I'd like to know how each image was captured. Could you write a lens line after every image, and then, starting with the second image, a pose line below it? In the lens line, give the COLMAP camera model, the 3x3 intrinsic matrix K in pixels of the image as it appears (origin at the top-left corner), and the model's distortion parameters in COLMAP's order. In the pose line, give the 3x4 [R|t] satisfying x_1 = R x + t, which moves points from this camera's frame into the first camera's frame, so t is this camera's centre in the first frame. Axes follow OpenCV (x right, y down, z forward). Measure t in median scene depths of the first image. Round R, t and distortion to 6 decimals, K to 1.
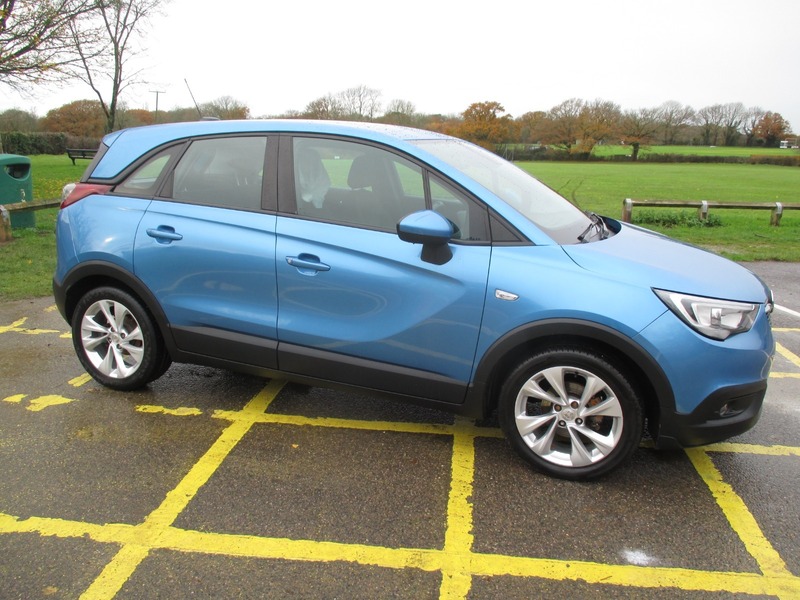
lens RADIAL K [[666.5, 0, 398.7], [0, 666.5, 336.8], [0, 0, 1]] dist [-0.036968, -0.004960]
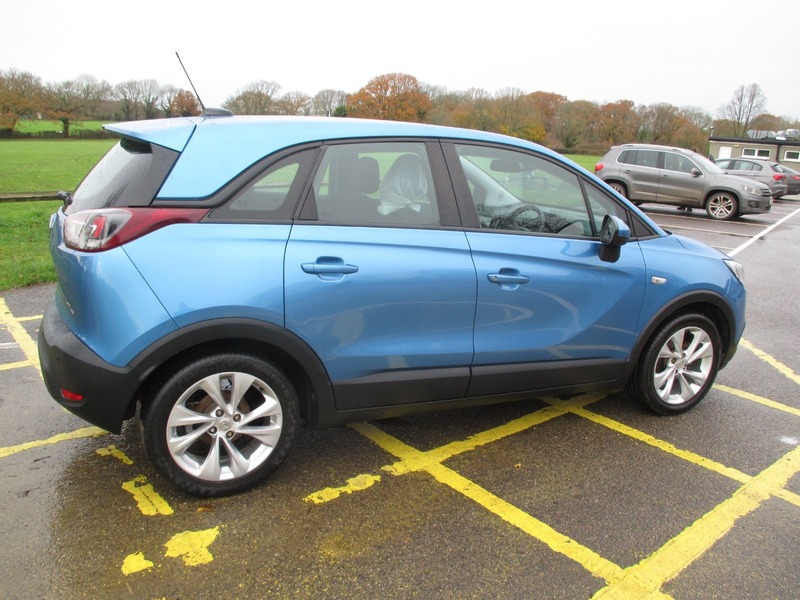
lens RADIAL K [[669.2, 0, 398.7], [0, 669.2, 333.0], [0, 0, 1]] dist [-0.032761, 0.001257]
pose [[0.683751, -0.198971, 0.702065, -0.922506], [0.178908, 0.978453, 0.103060, -0.157483], [-0.707443, 0.055137, 0.704616, 0.428137]]
